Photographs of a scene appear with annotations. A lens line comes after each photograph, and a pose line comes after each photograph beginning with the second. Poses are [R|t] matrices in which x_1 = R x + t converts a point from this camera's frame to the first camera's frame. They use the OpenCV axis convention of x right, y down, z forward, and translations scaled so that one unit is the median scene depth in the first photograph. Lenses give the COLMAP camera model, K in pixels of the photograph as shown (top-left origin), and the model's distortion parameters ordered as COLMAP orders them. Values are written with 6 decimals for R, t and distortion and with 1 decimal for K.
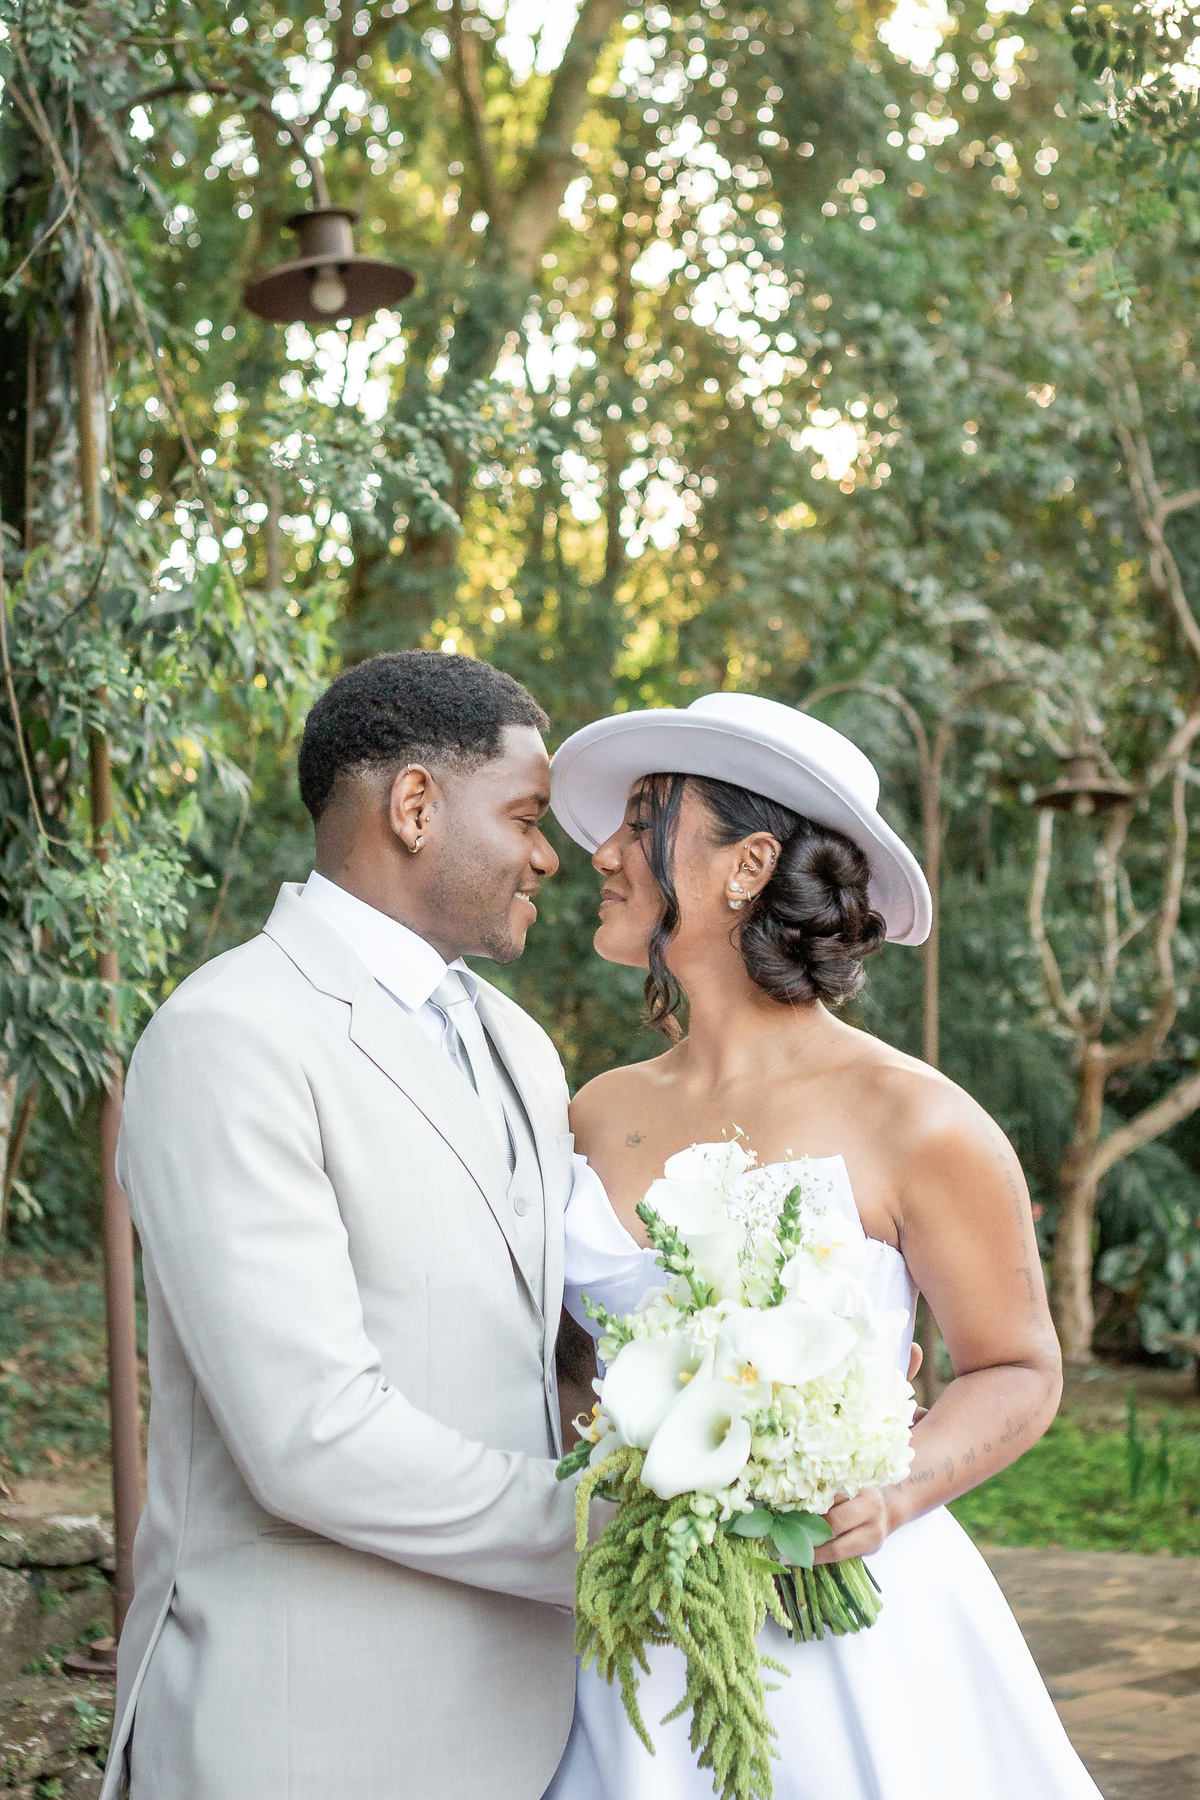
lens RADIAL K [[2834.4, 0, 586.9], [0, 2834.4, 909.1], [0, 0, 1]] dist [0.027837, -0.056002]
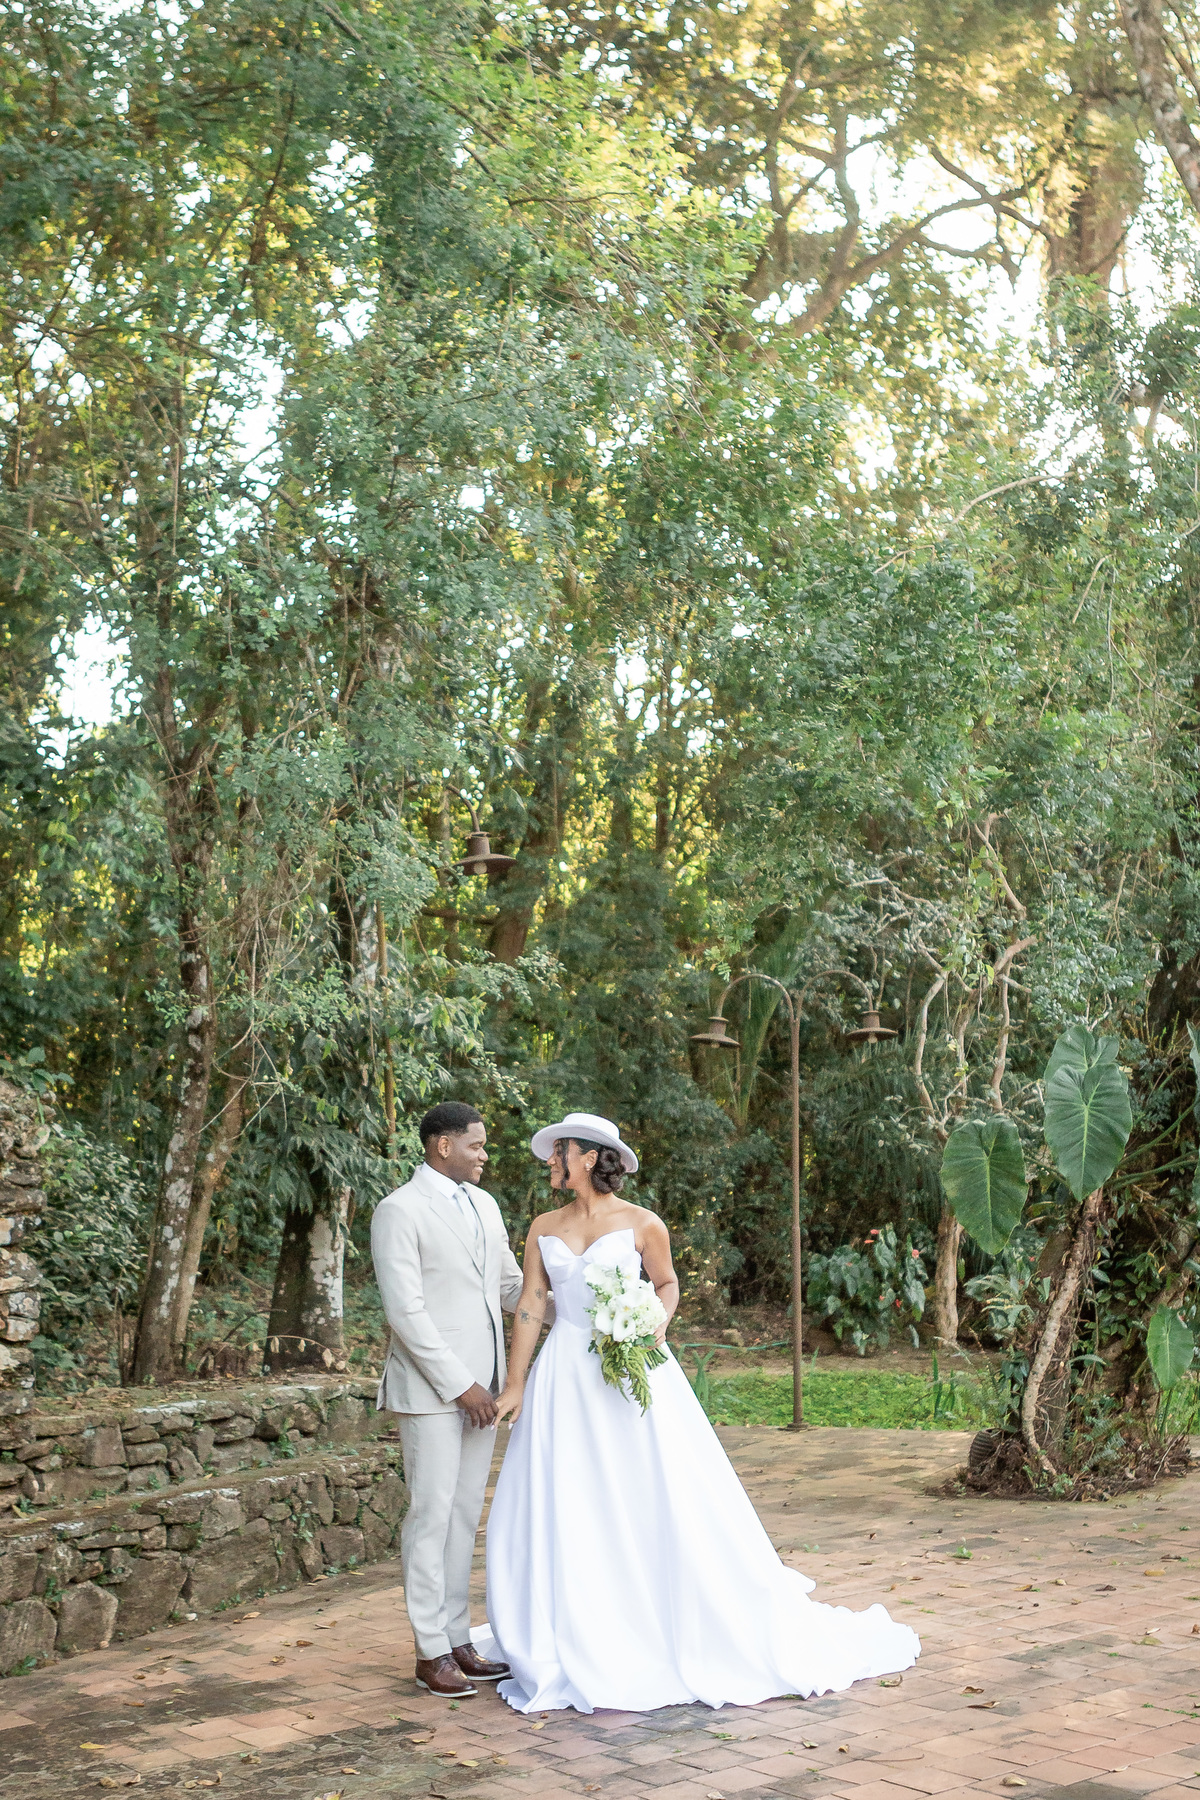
lens RADIAL K [[2105.6, 0, 596.0], [0, 2105.6, 920.6], [0, 0, 1]] dist [-0.051062, 0.075646]
pose [[0.999568, -0.013426, -0.026158, 0.007204], [0.012036, 0.998542, -0.052621, -0.020825], [0.026826, 0.052283, 0.998272, -0.201560]]
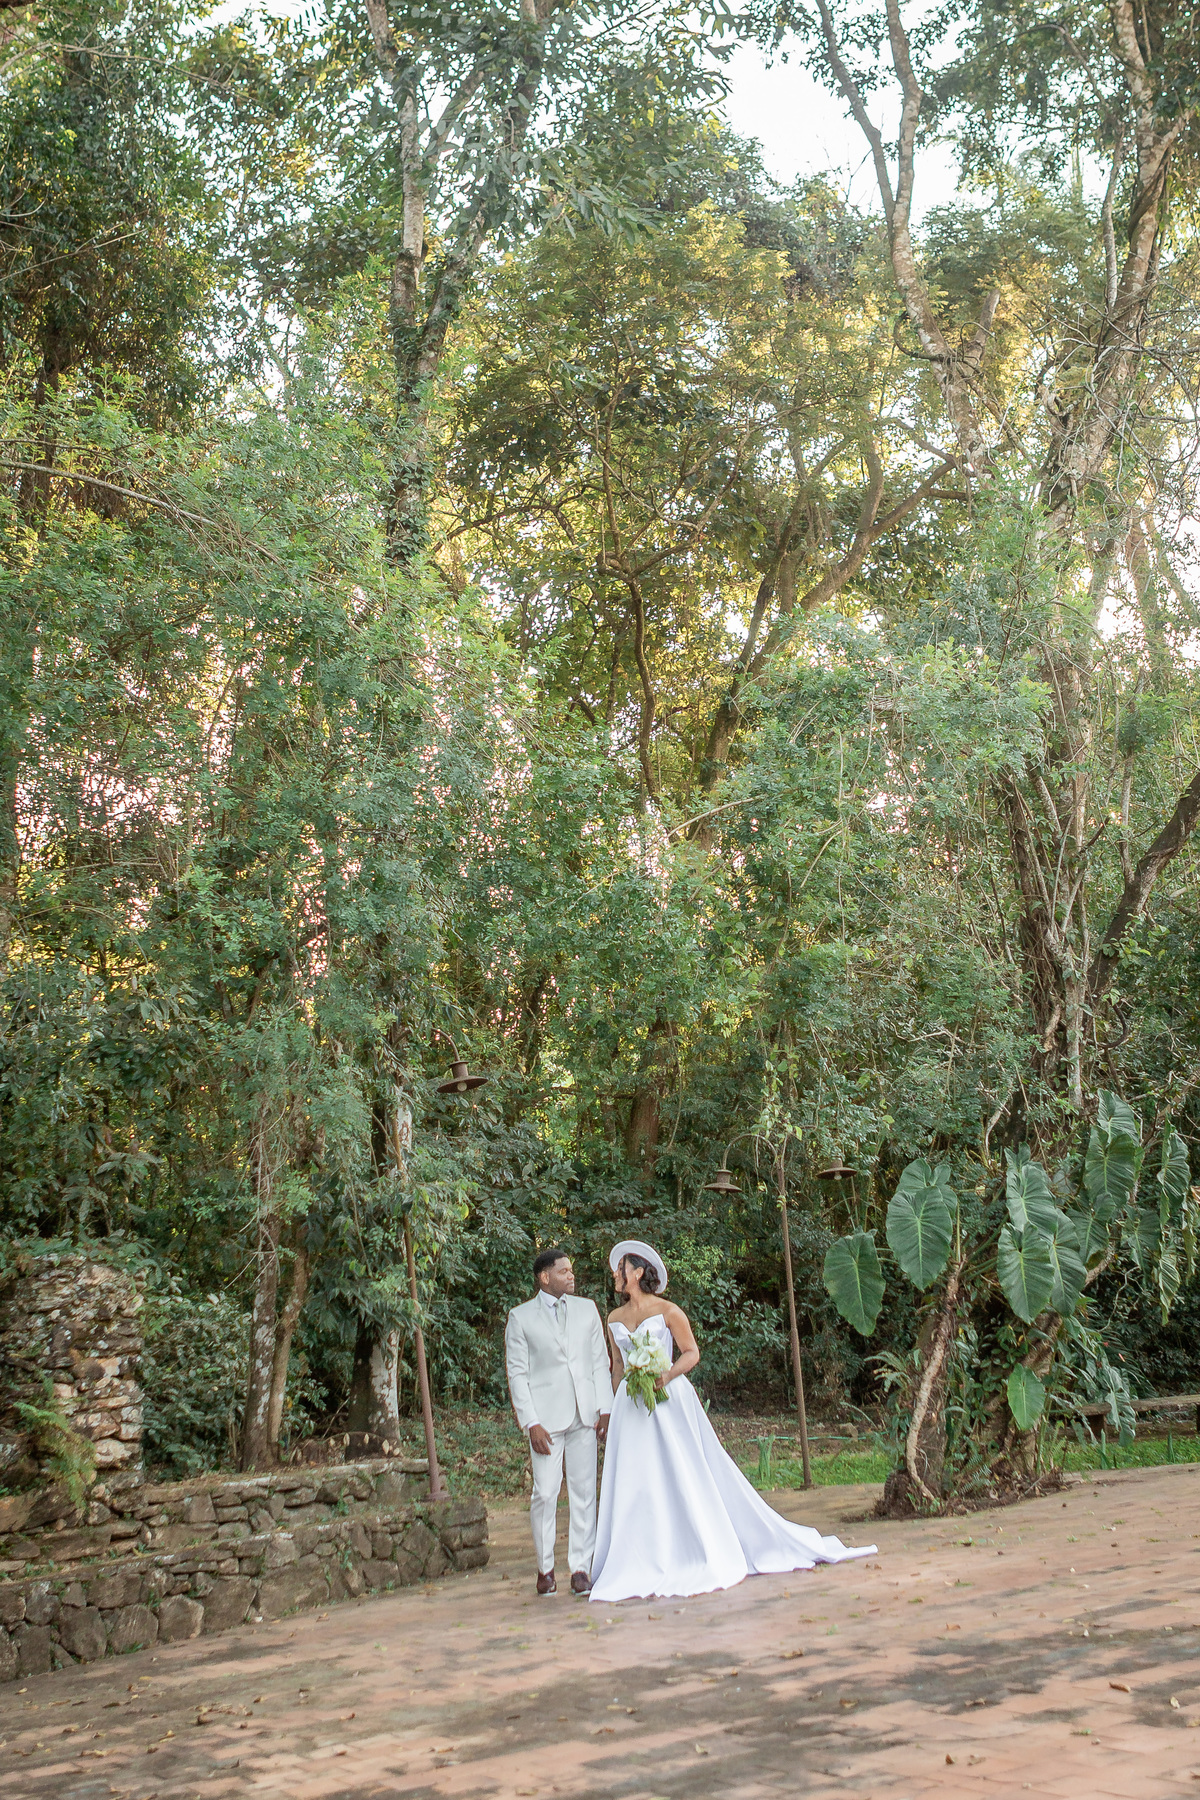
lens RADIAL K [[1962.6, 0, 594.2], [0, 1962.6, 923.9], [0, 0, 1]] dist [-0.035001, 0.028321]
pose [[0.980495, -0.120368, -0.155377, 0.123794], [0.099342, 0.985625, -0.136658, -0.019455], [0.169593, 0.118557, 0.978357, -0.350878]]
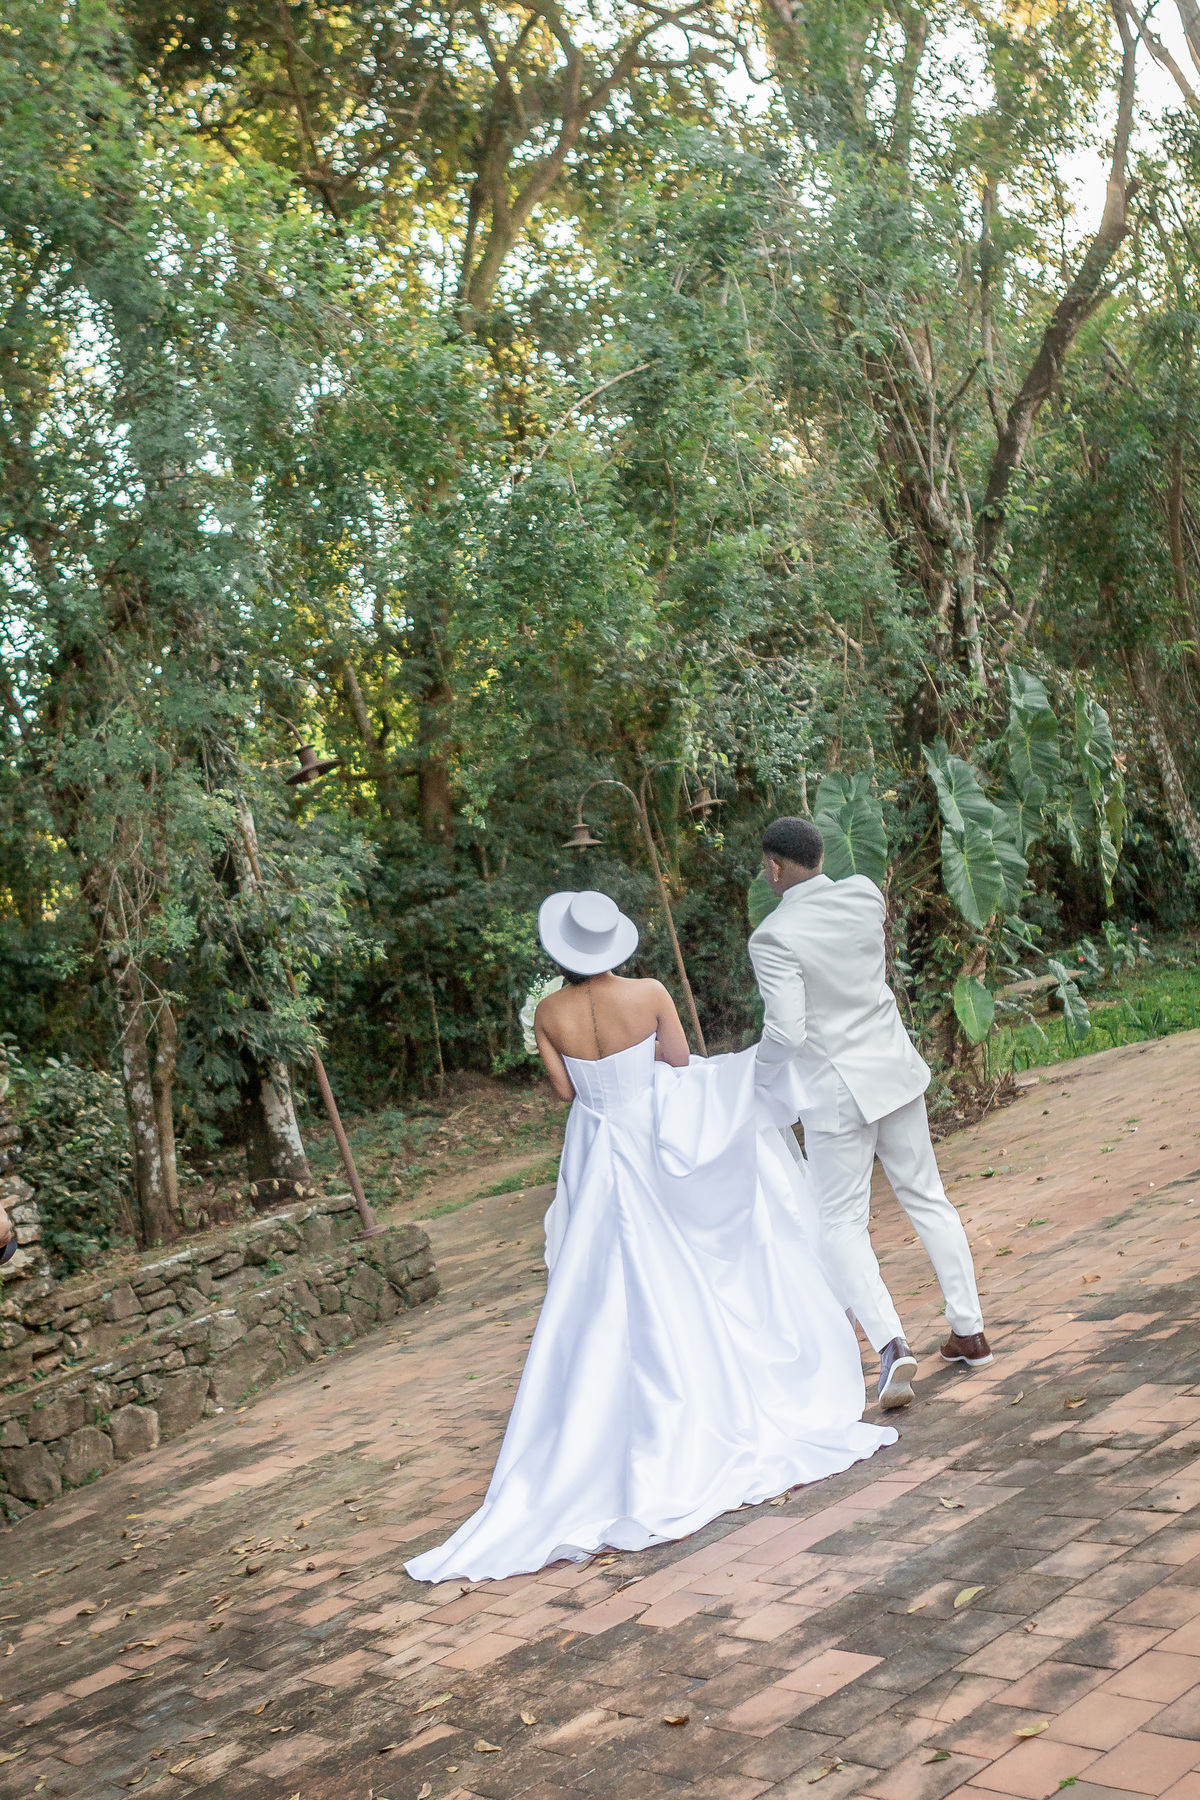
lens RADIAL K [[1962.6, 0, 594.2], [0, 1962.6, 923.9], [0, 0, 1]] dist [-0.035001, 0.028321]
pose [[0.964098, -0.261886, -0.043935, 0.061050], [0.264020, 0.963060, 0.053005, -0.027203], [0.028431, -0.062702, 0.997627, -0.271486]]
